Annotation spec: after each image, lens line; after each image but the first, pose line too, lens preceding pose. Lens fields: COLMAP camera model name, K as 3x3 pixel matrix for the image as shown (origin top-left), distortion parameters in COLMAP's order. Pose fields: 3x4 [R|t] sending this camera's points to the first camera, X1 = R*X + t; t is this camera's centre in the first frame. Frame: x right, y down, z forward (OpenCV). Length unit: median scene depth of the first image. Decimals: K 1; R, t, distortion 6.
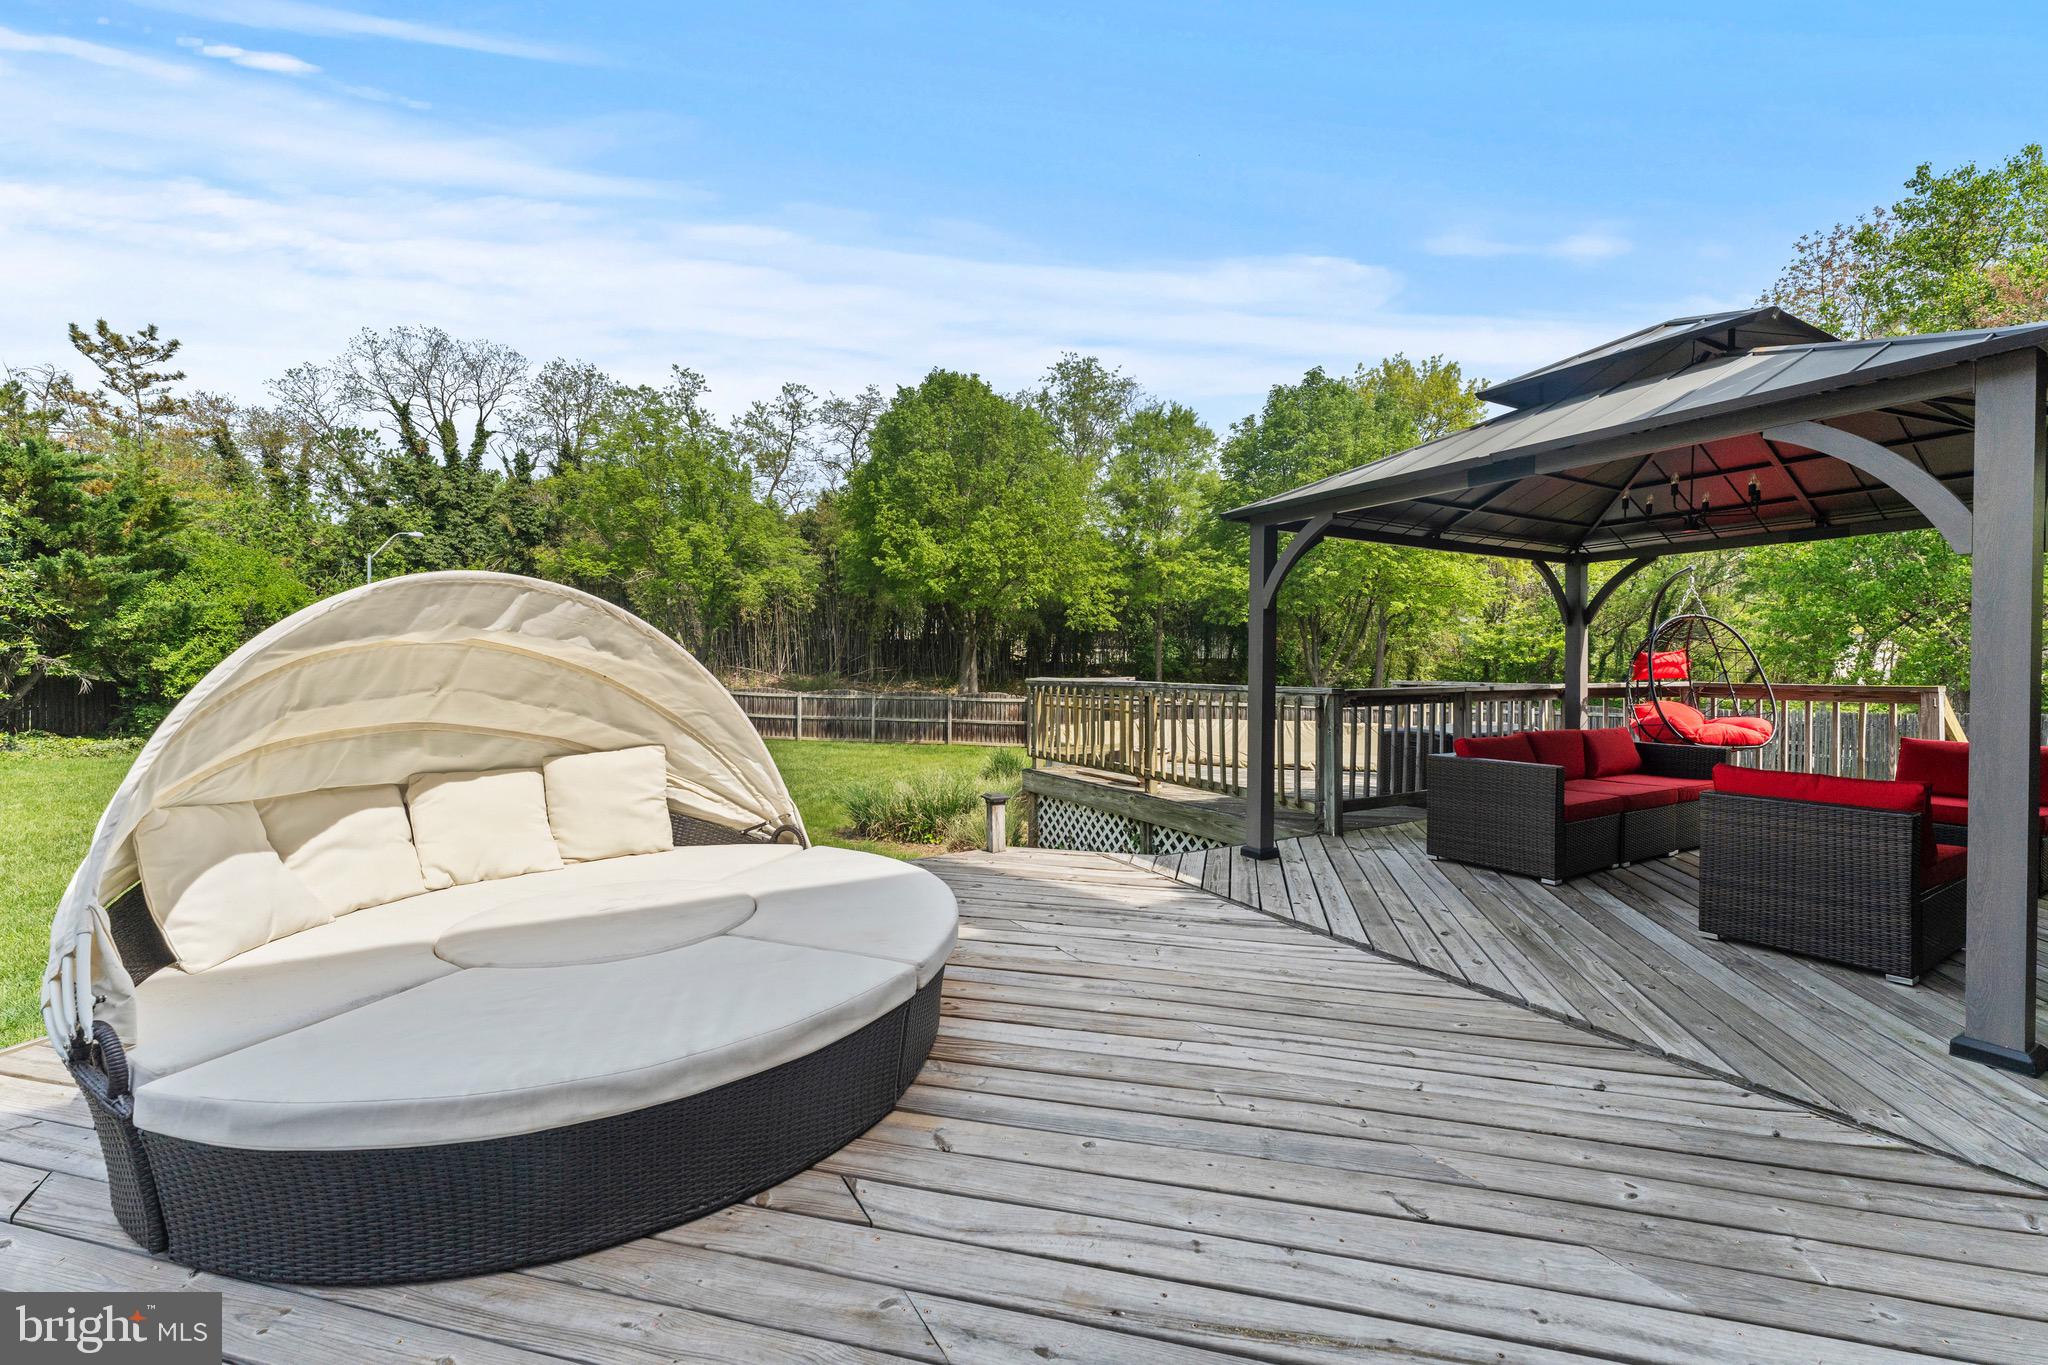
lens RADIAL K [[839.6, 0, 1022.1], [0, 839.6, 667.7], [0, 0, 1]] dist [0.000369, -0.000019]
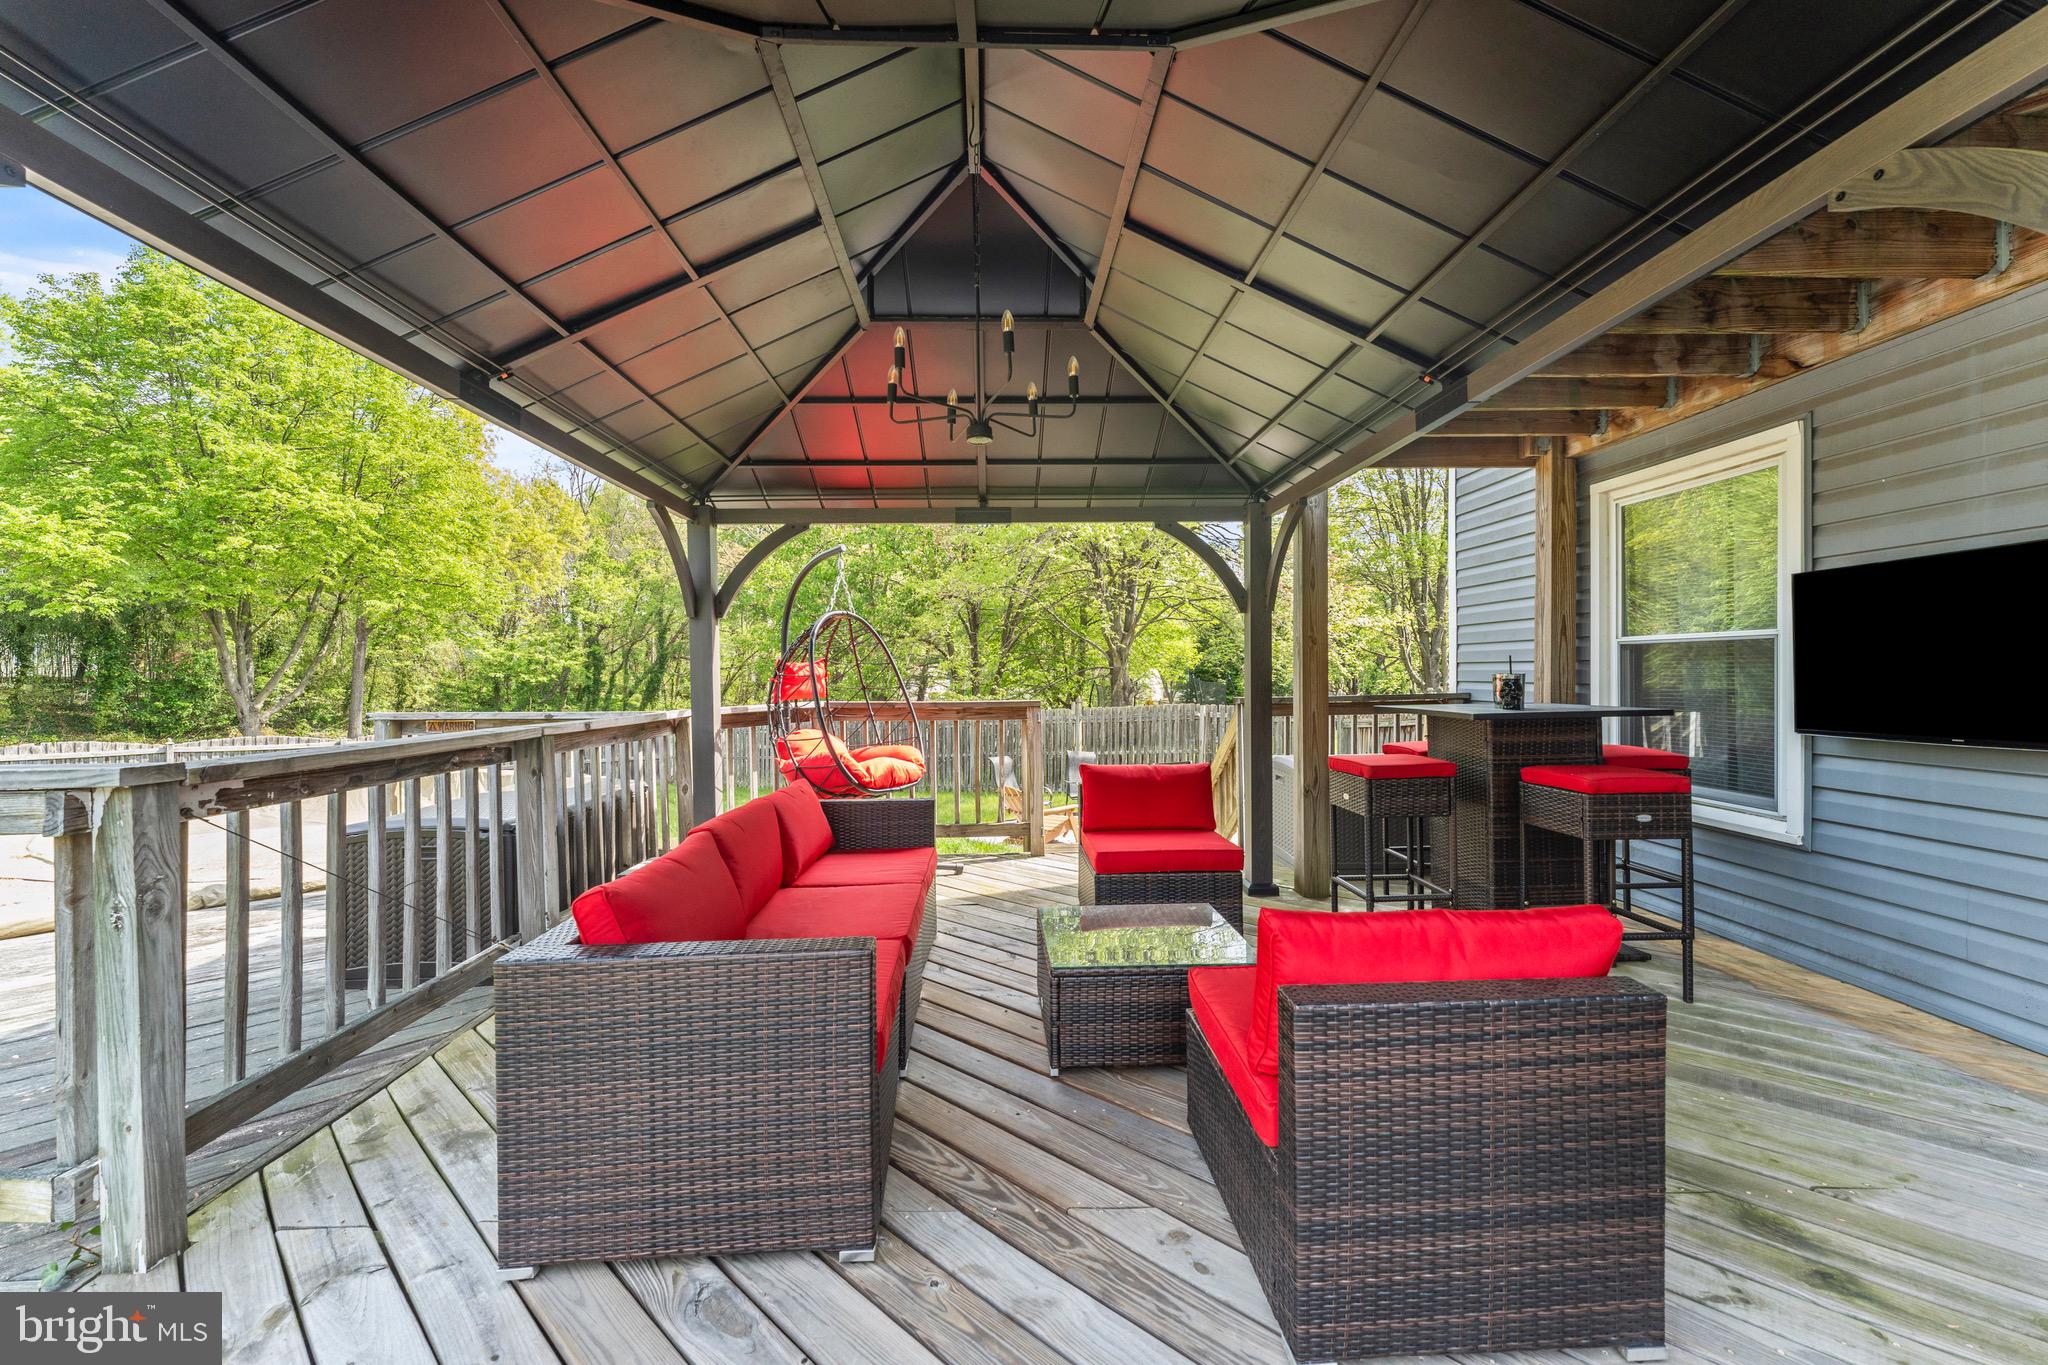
lens RADIAL K [[824.2, 0, 1017.6], [0, 824.2, 696.5], [0, 0, 1]] dist [0.010261, -0.000038]
pose [[0.477439, -0.023040, 0.878363, 0.063746], [0.011379, 0.999734, 0.020038, -0.000348], [-0.878591, 0.000428, 0.477574, 0.142225]]
